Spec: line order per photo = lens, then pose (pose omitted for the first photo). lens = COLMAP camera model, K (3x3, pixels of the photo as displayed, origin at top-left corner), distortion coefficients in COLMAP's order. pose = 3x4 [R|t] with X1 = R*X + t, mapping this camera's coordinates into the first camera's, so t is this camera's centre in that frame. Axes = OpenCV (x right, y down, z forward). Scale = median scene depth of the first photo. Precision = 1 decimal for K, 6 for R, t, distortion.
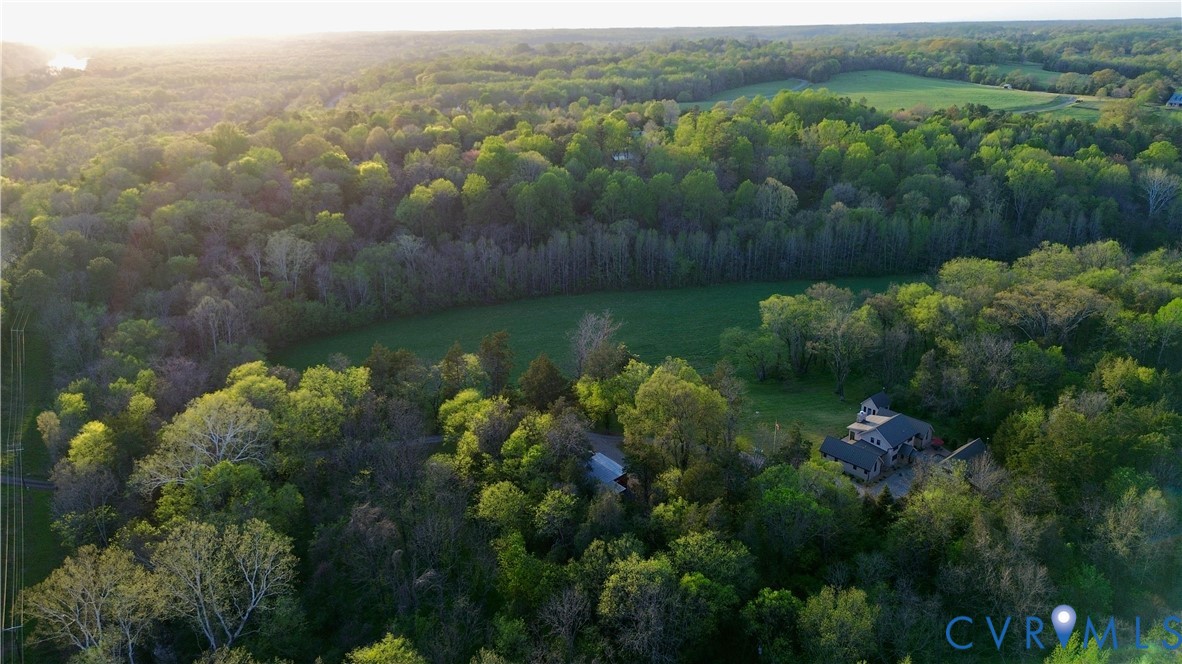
lens RADIAL K [[799.4, 0, 594.0], [0, 799.4, 334.0], [0, 0, 1]] dist [0.043514, -0.021565]
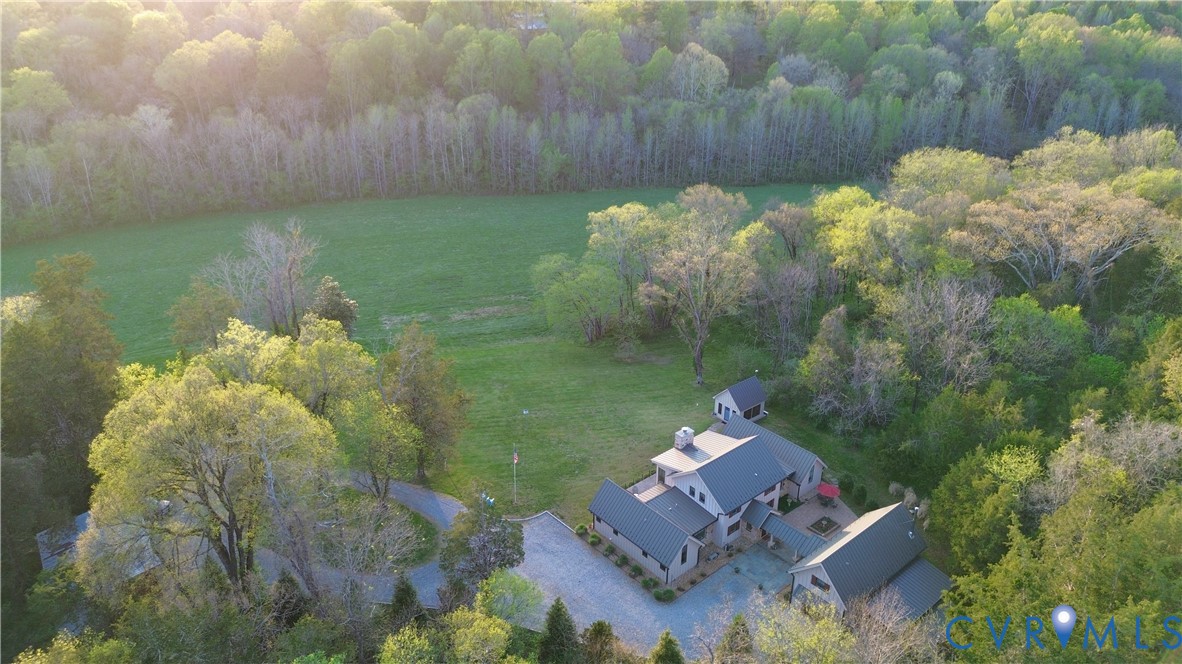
lens RADIAL K [[799.4, 0, 589.3], [0, 799.4, 330.4], [0, 0, 1]] dist [0.043514, -0.021565]
pose [[0.999768, 0.020946, -0.004926, 0.193575], [-0.020322, 0.994388, 0.103822, -0.012933], [0.007073, -0.103698, 0.994584, 0.351863]]
